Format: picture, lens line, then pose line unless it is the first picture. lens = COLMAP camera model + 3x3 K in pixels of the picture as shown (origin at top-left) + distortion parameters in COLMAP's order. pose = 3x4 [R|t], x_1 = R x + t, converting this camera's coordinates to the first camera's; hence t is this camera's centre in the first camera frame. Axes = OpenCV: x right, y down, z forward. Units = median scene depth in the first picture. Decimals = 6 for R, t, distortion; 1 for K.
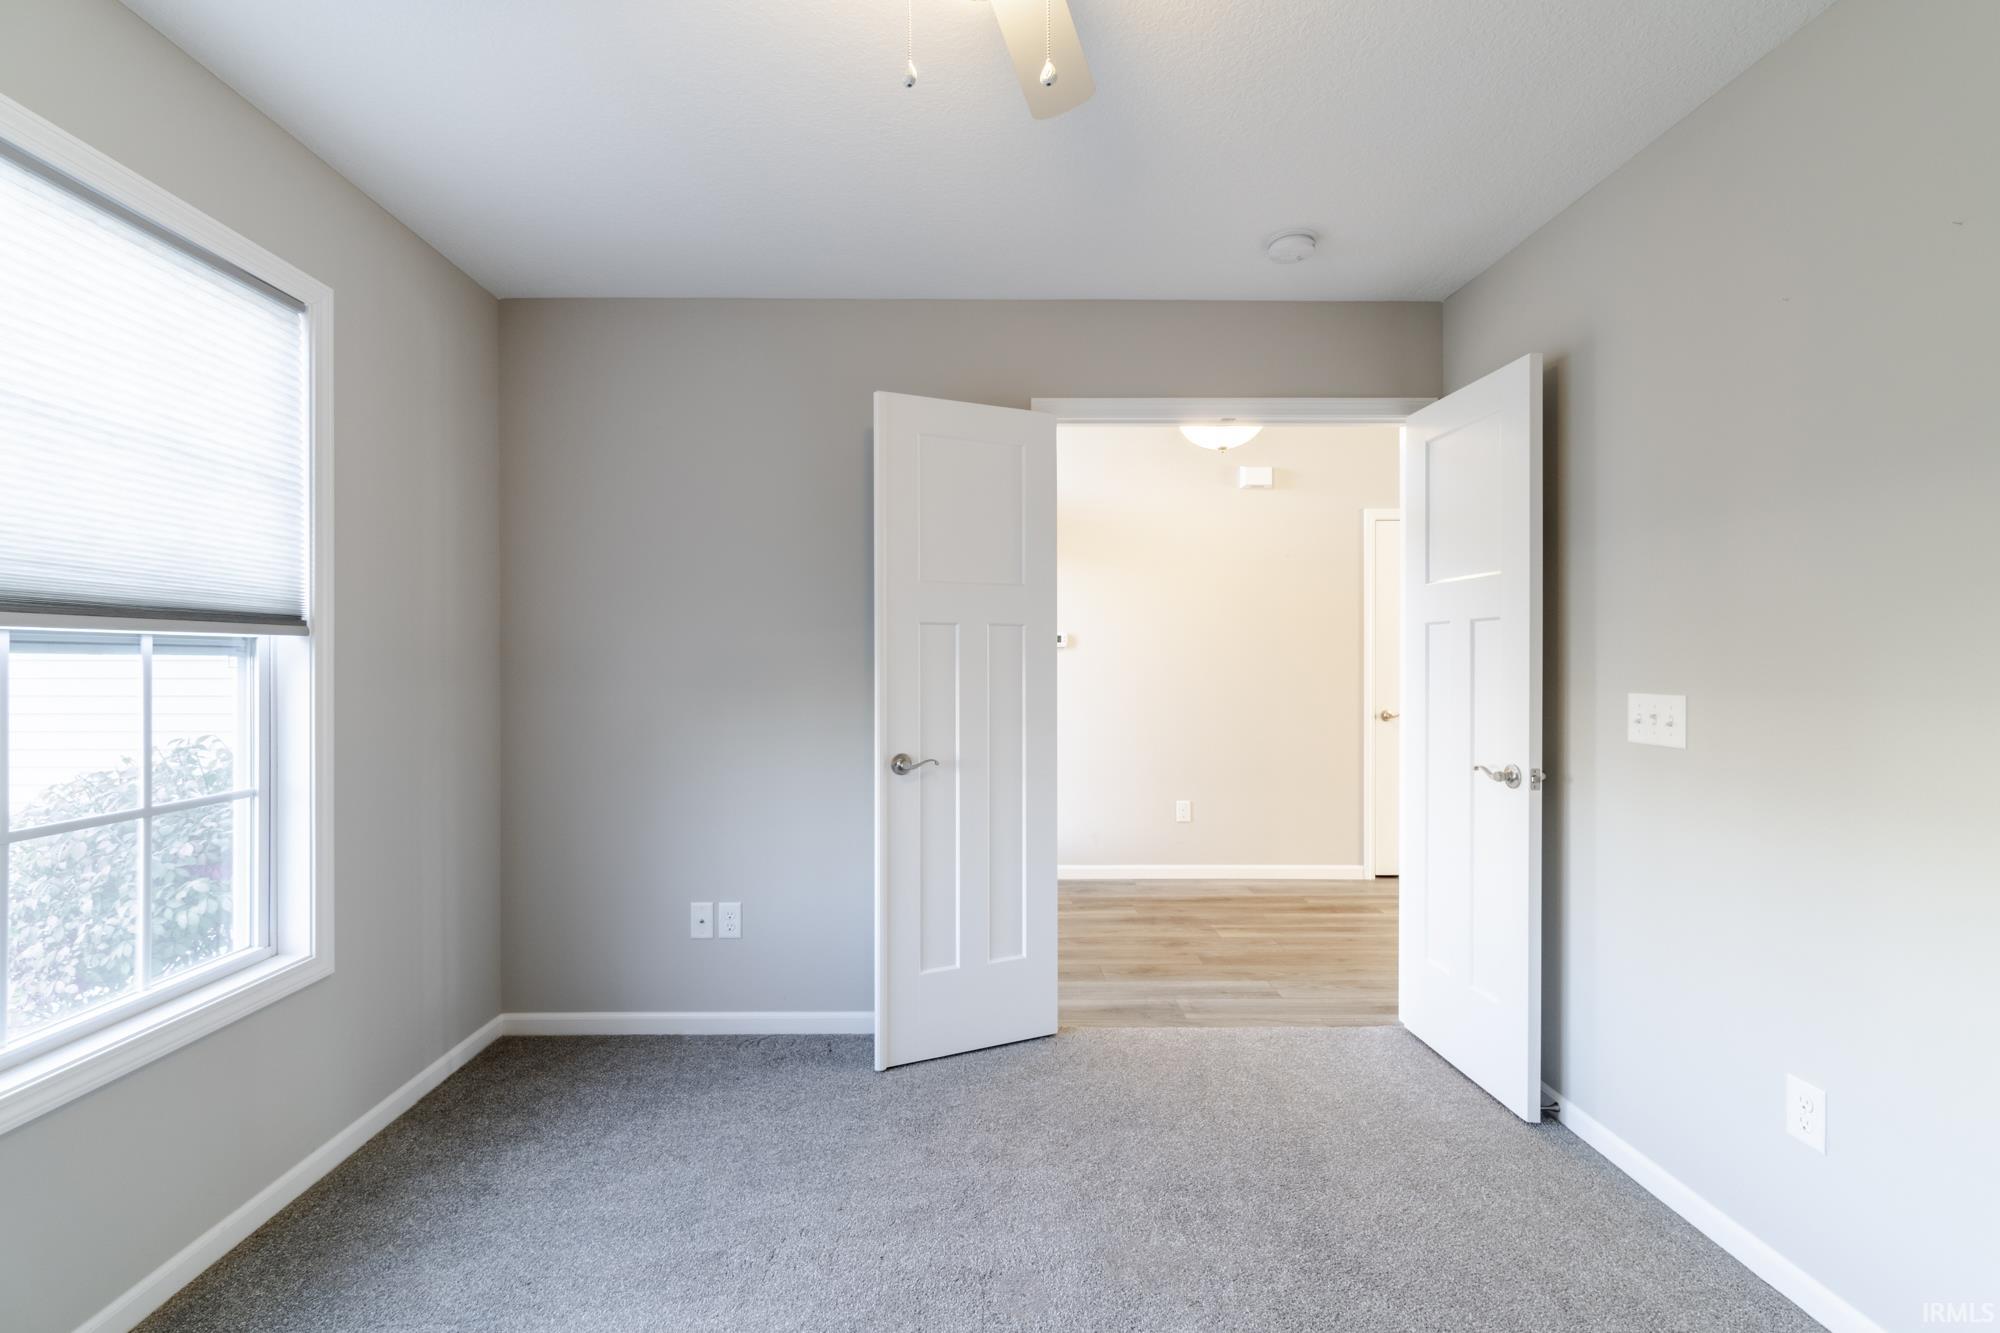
lens RADIAL K [[873.3, 0, 983.1], [0, 873.3, 666.1], [0, 0, 1]] dist [0.002478, 0.000541]
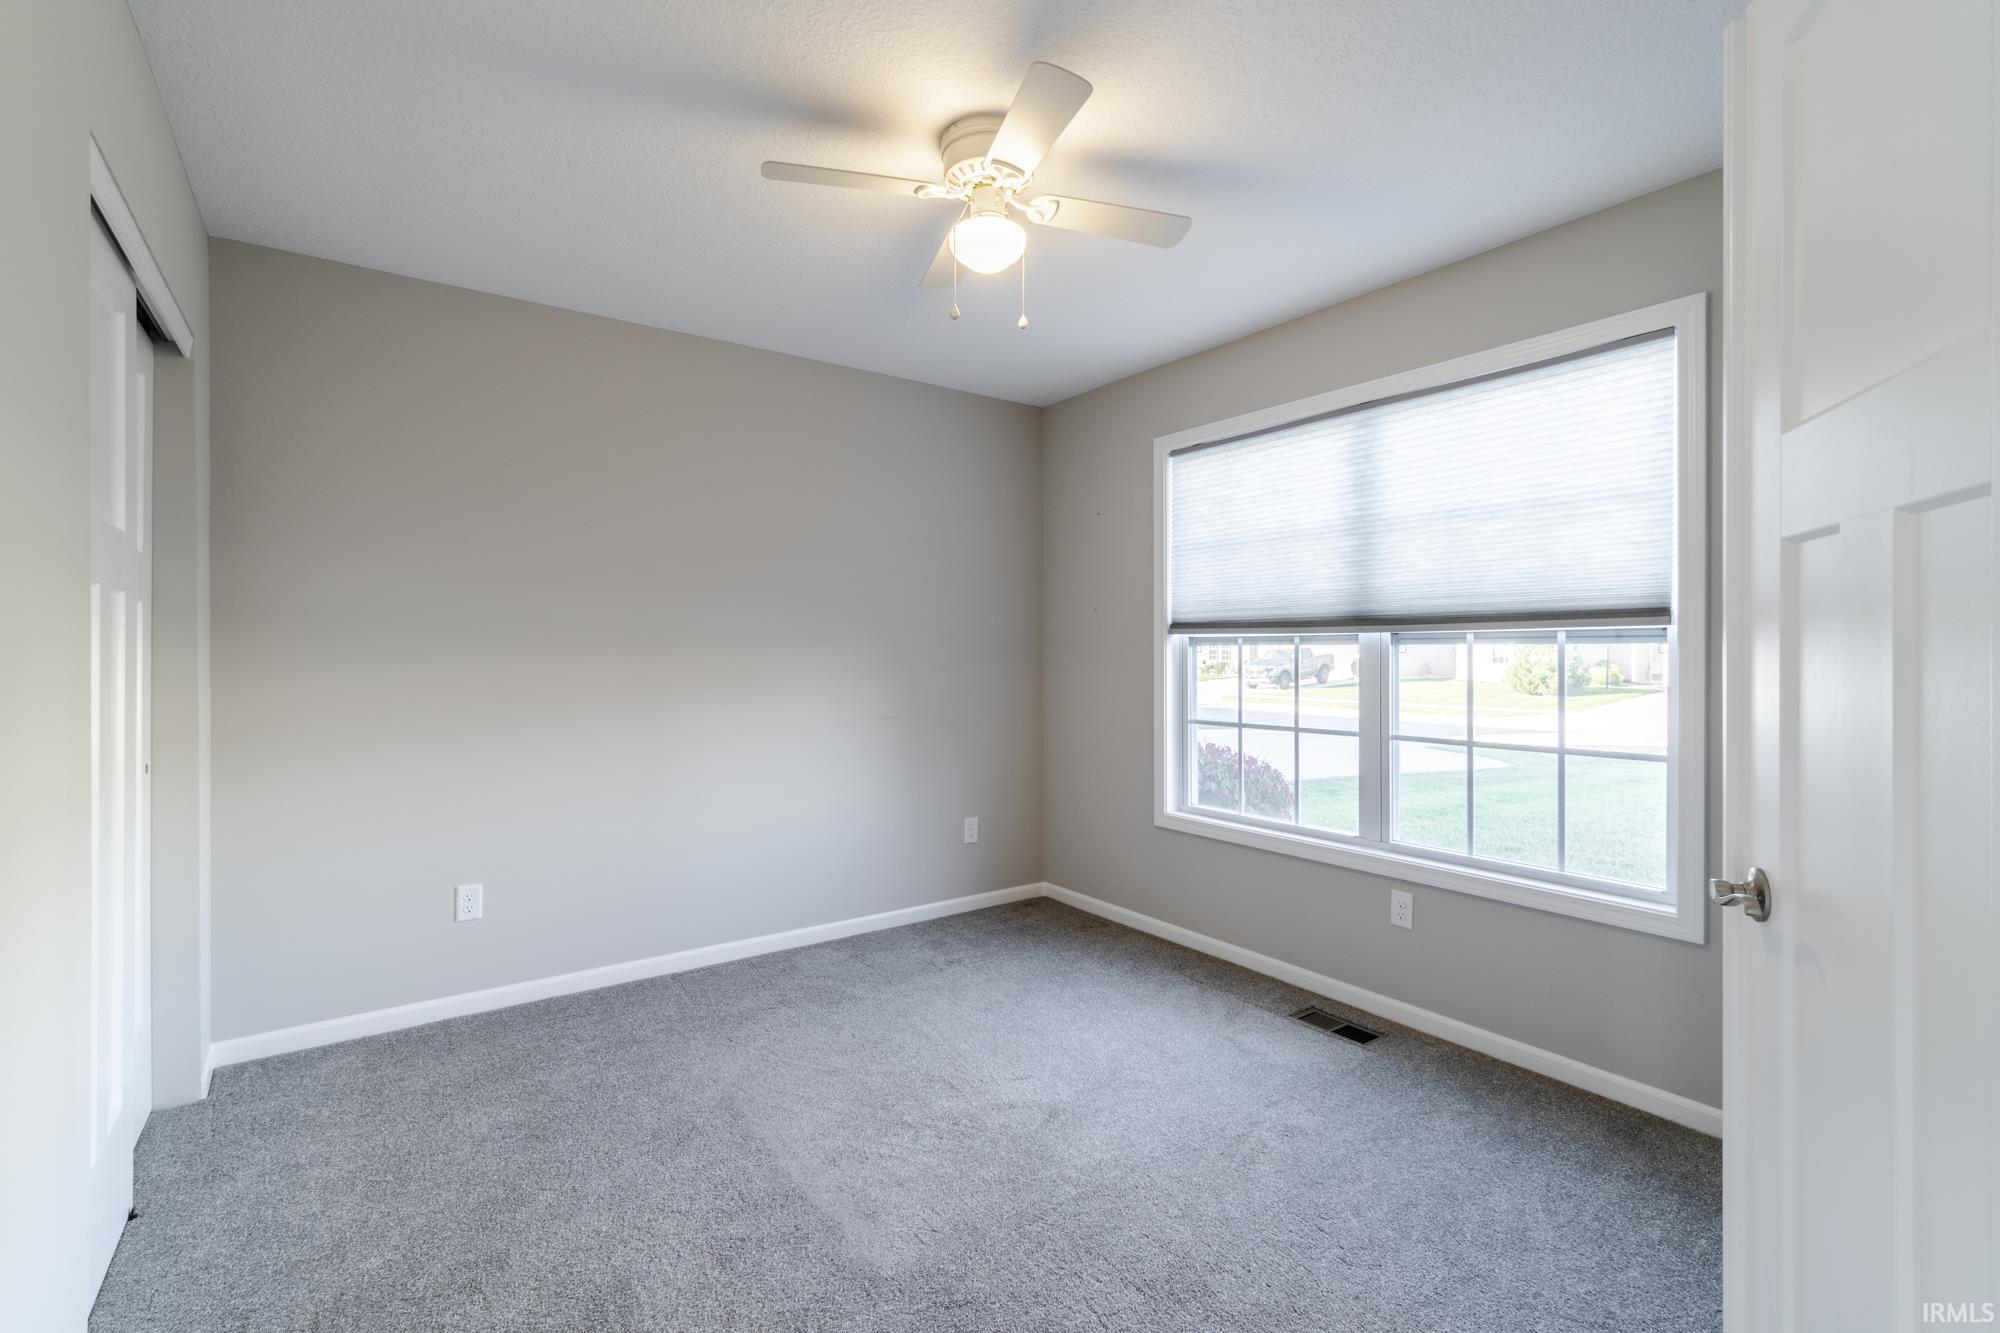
lens RADIAL K [[865.9, 0, 983.8], [0, 865.9, 665.3], [0, 0, 1]] dist [-0.001535, 0.000460]
pose [[-0.814308, 0.001294, -0.580432, 0.633530], [-0.007451, 0.999892, 0.012681, 0.010823], [0.580386, 0.014651, -0.814210, 1.518723]]
